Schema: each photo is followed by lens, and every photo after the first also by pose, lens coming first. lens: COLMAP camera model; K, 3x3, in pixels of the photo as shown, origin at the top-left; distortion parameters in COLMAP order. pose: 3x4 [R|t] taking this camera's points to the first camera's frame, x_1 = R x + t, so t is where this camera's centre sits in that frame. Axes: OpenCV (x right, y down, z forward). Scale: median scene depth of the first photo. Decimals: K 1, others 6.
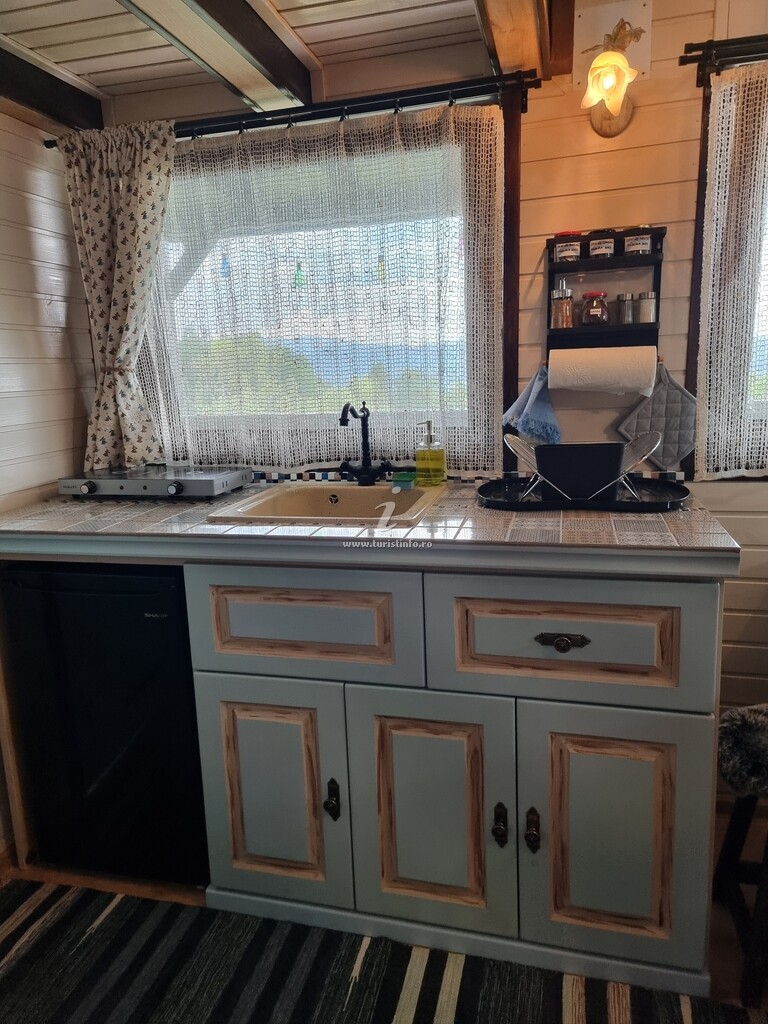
lens RADIAL K [[708.4, 0, 381.6], [0, 708.4, 507.0], [0, 0, 1]] dist [0.048359, -0.019306]
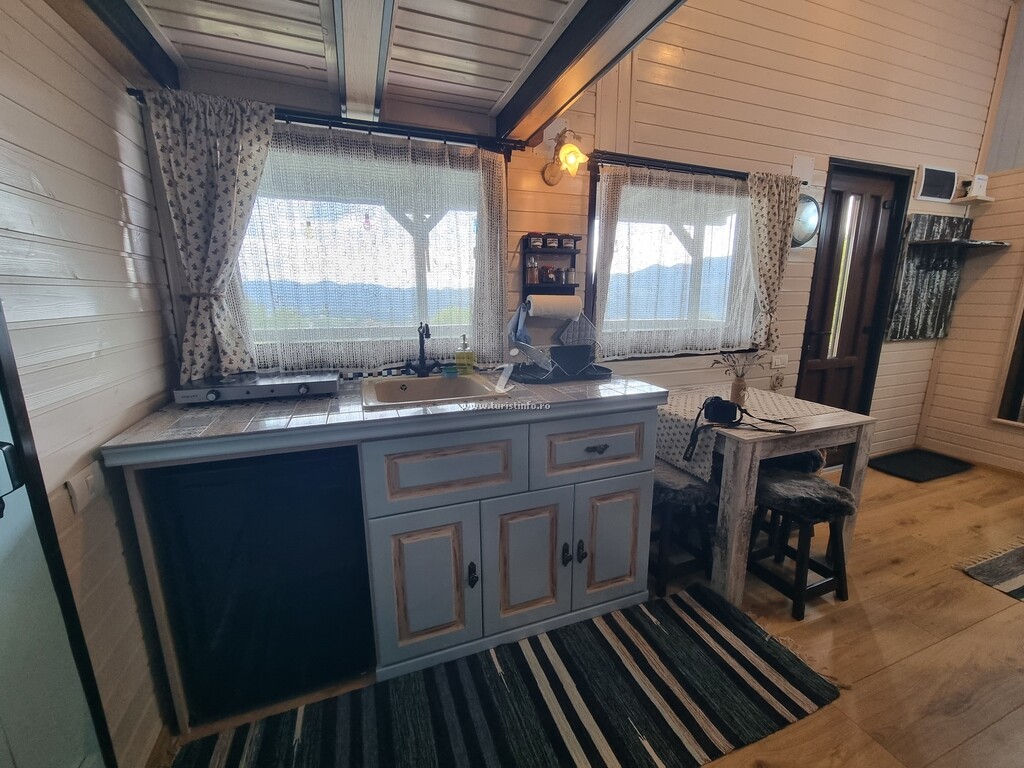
lens RADIAL K [[417.4, 0, 515.6], [0, 417.4, 384.8], [0, 0, 1]] dist [-0.003542, 0.000763]
pose [[0.809868, -0.082638, 0.580762, -0.439228], [0.080110, 0.996333, 0.030057, -0.027591], [-0.581116, 0.022183, 0.813518, 0.161771]]
